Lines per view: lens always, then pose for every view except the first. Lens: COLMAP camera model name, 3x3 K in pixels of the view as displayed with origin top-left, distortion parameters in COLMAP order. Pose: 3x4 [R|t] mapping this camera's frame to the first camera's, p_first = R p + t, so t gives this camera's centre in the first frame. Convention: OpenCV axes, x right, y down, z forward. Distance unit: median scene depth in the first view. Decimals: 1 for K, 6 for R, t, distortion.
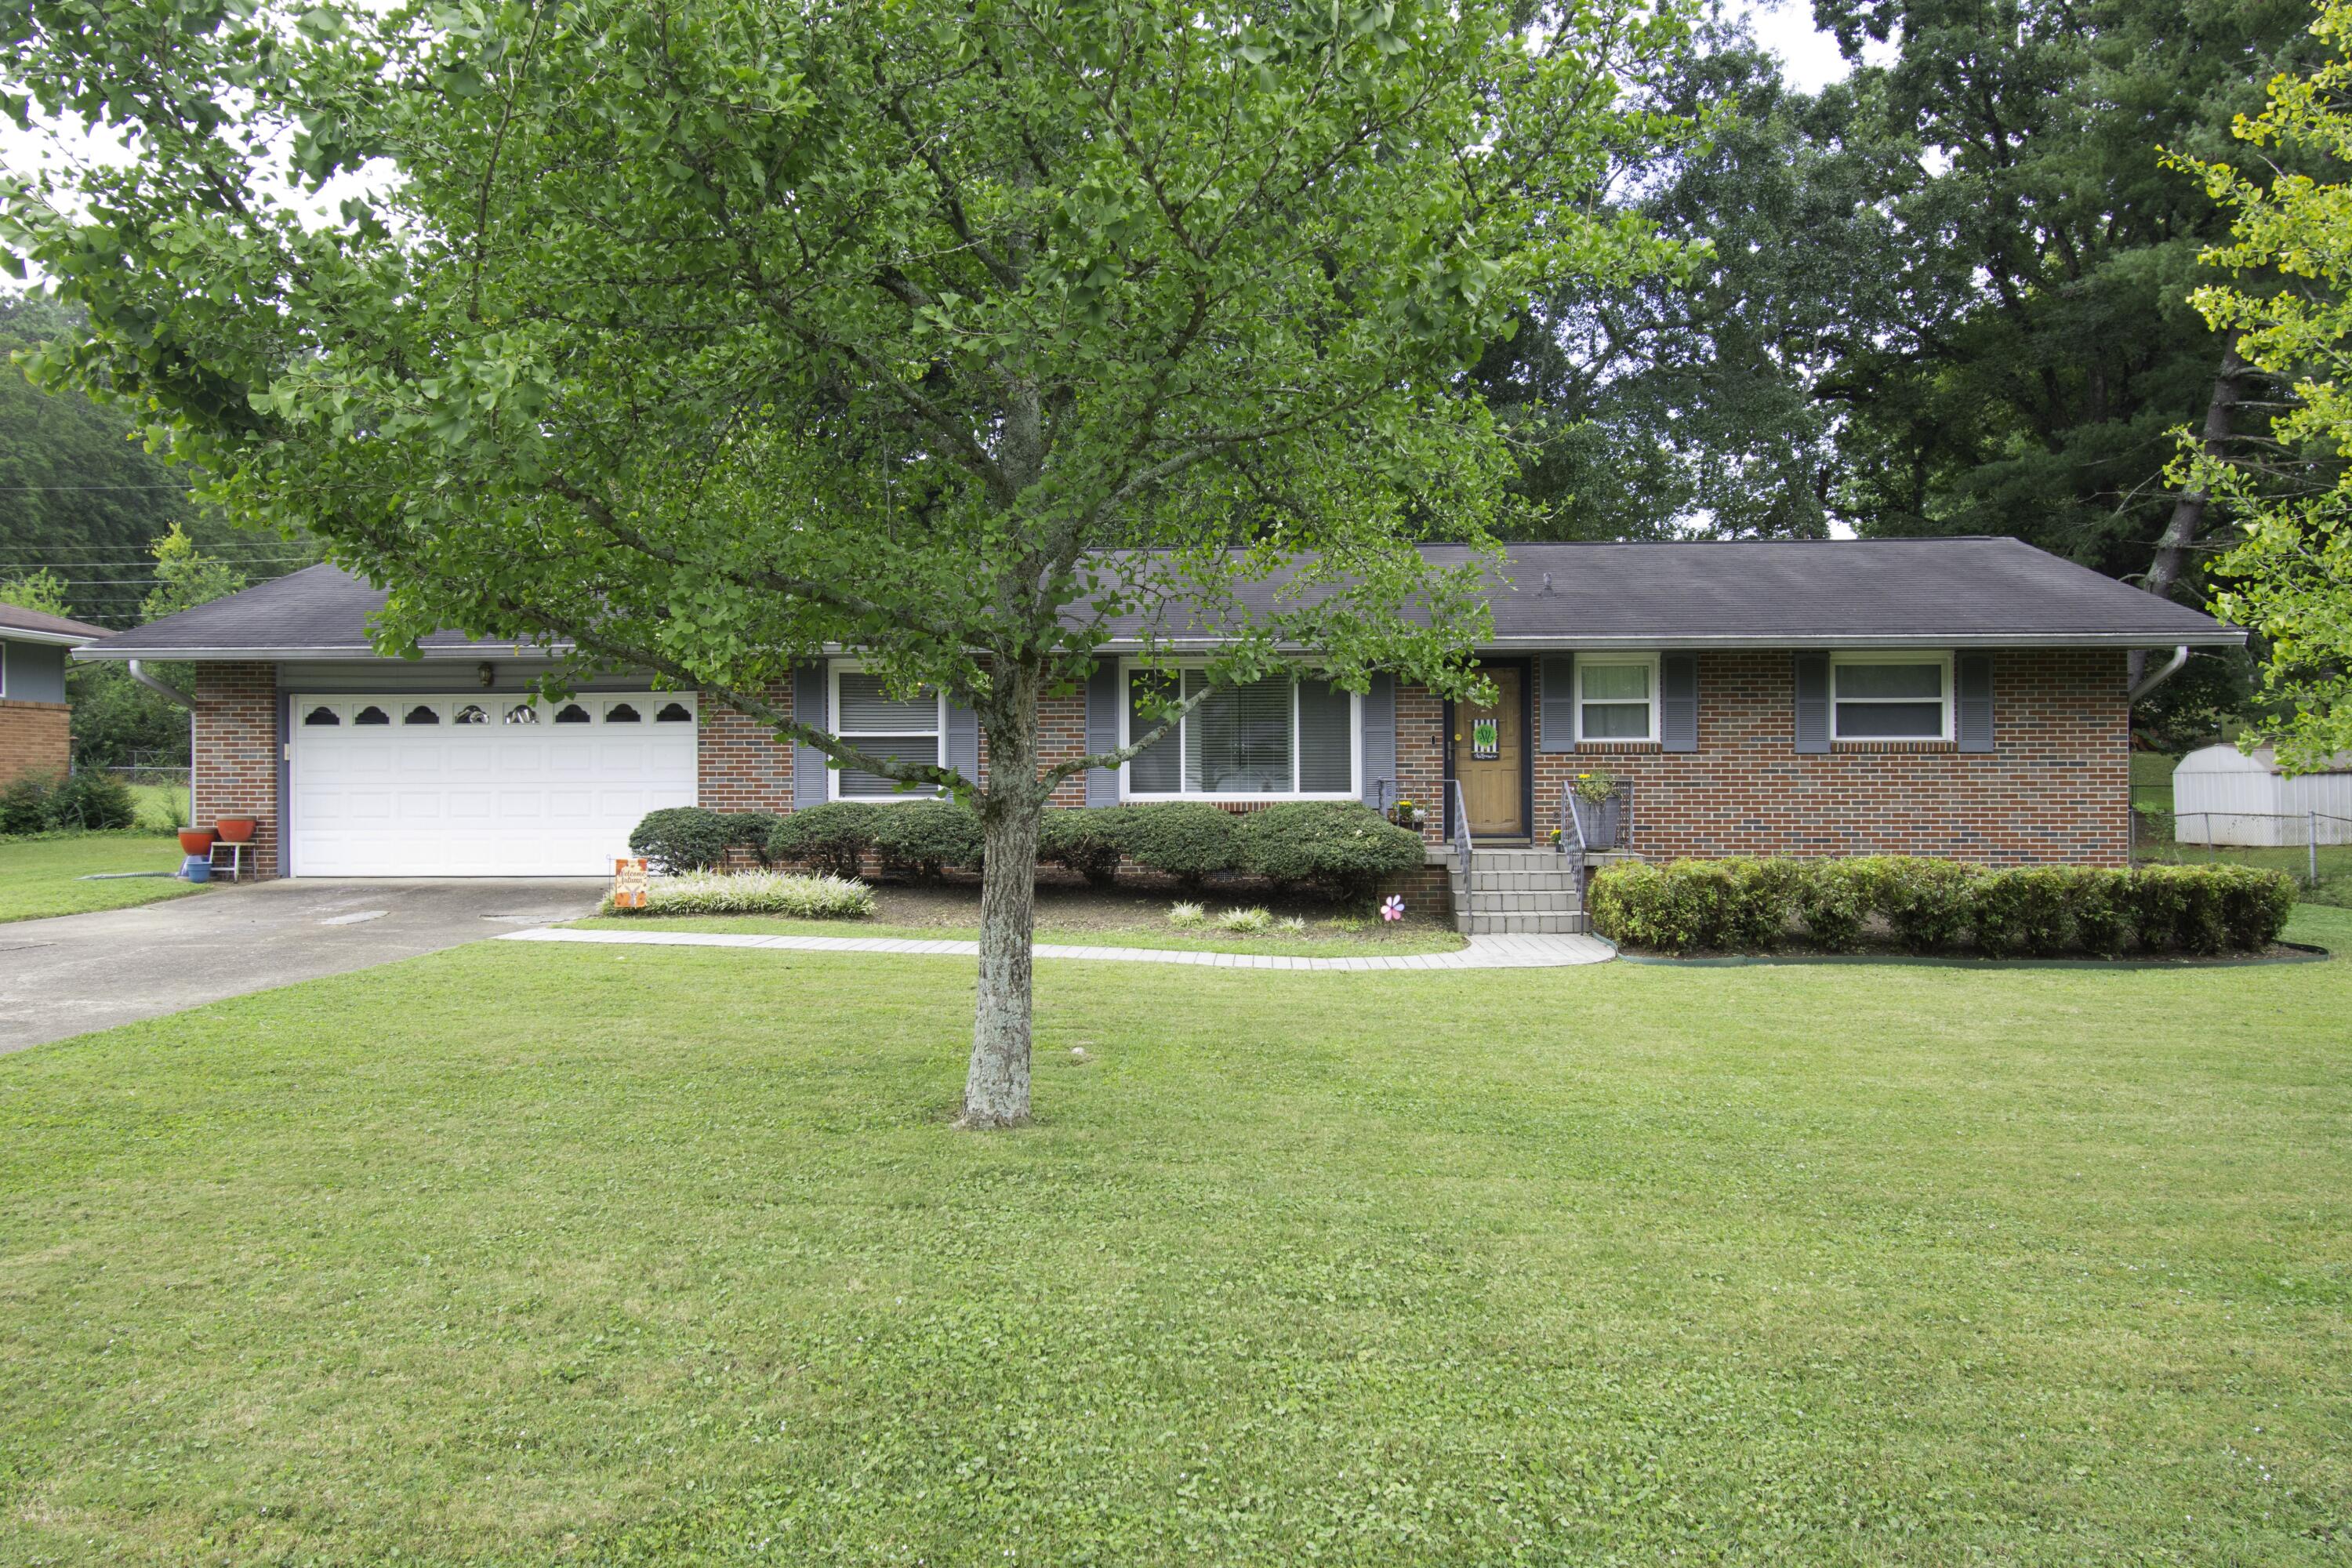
lens RADIAL K [[1412.1, 0, 1176.0], [0, 1412.1, 784.0], [0, 0, 1]] dist [-0.003704, 0.000639]
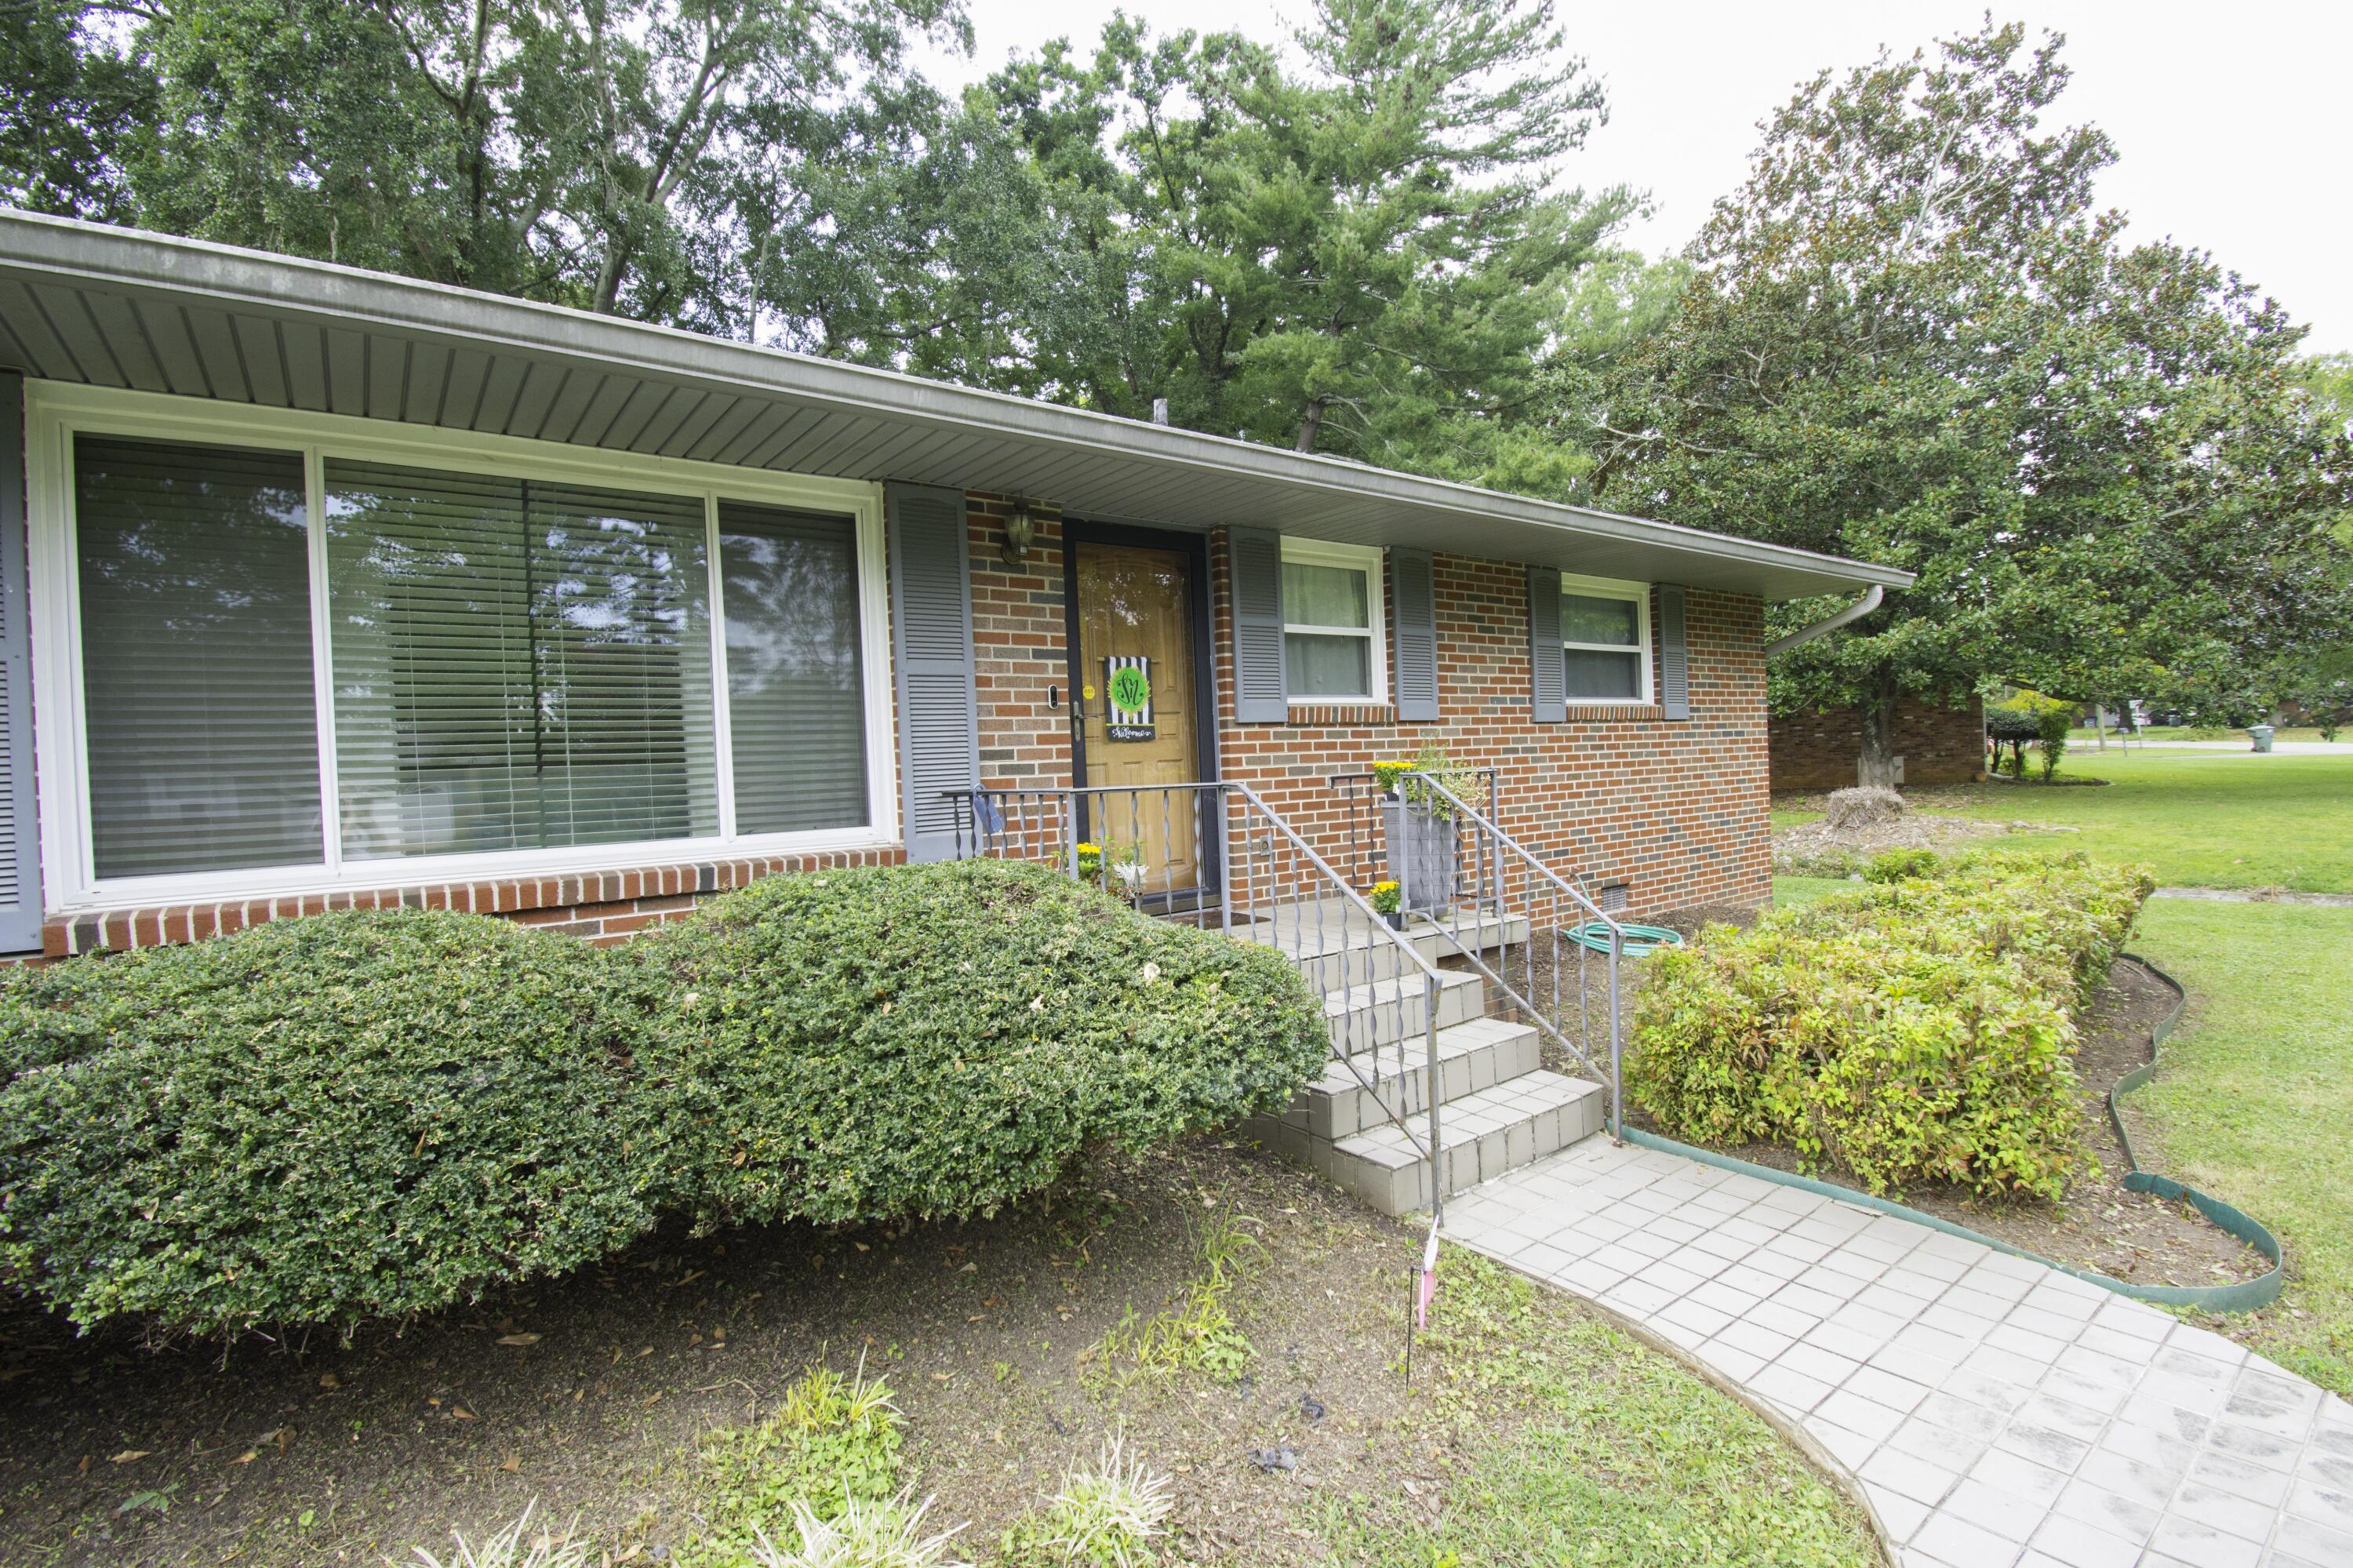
lens RADIAL K [[1097.7, 0, 1176.5], [0, 1097.7, 784.0], [0, 0, 1]] dist [-0.000464, -0.000040]
pose [[0.775492, -0.038364, 0.630191, -0.003812], [0.047790, 0.998855, 0.001998, -0.002722], [-0.629546, 0.028567, 0.776438, 0.715580]]
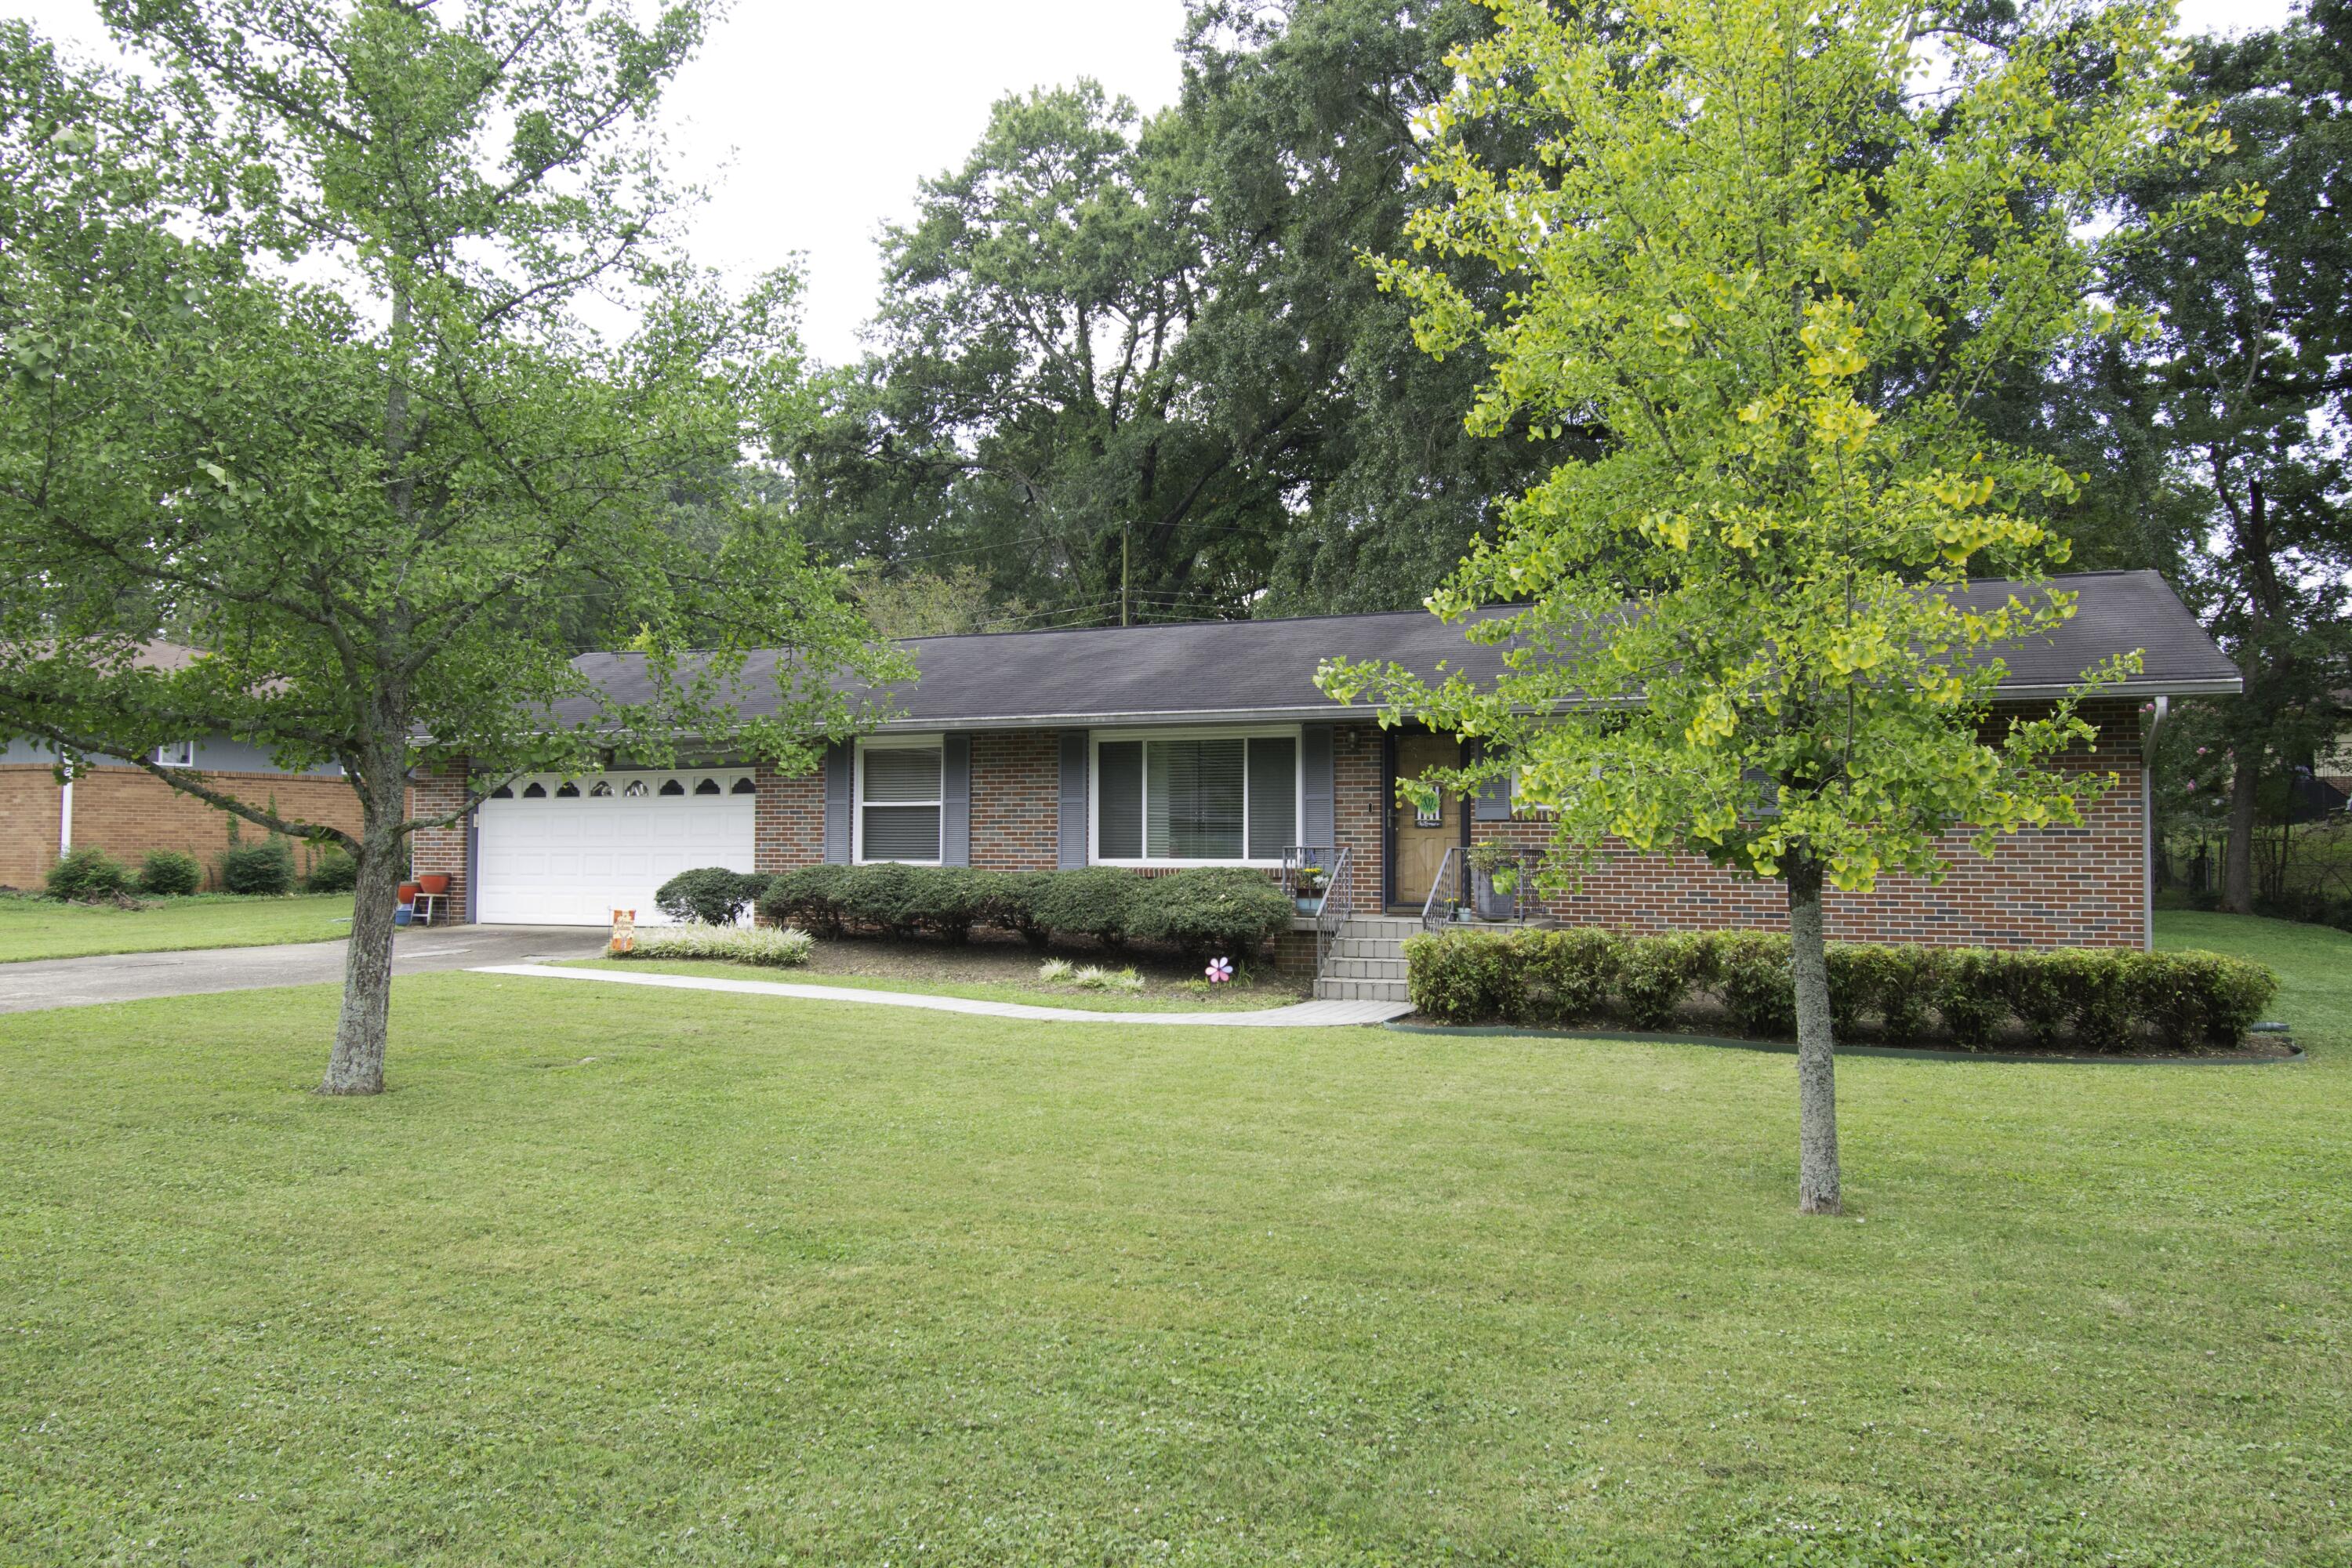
lens RADIAL K [[1536.6, 0, 1262.8], [0, 1536.6, 787.9], [0, 0, 1]] dist [0.004942, -0.002229]
pose [[0.952075, -0.007342, -0.305777, 0.446199], [-0.005350, 0.999159, -0.040648, -0.000433], [0.305818, 0.040336, 0.951235, -0.064445]]
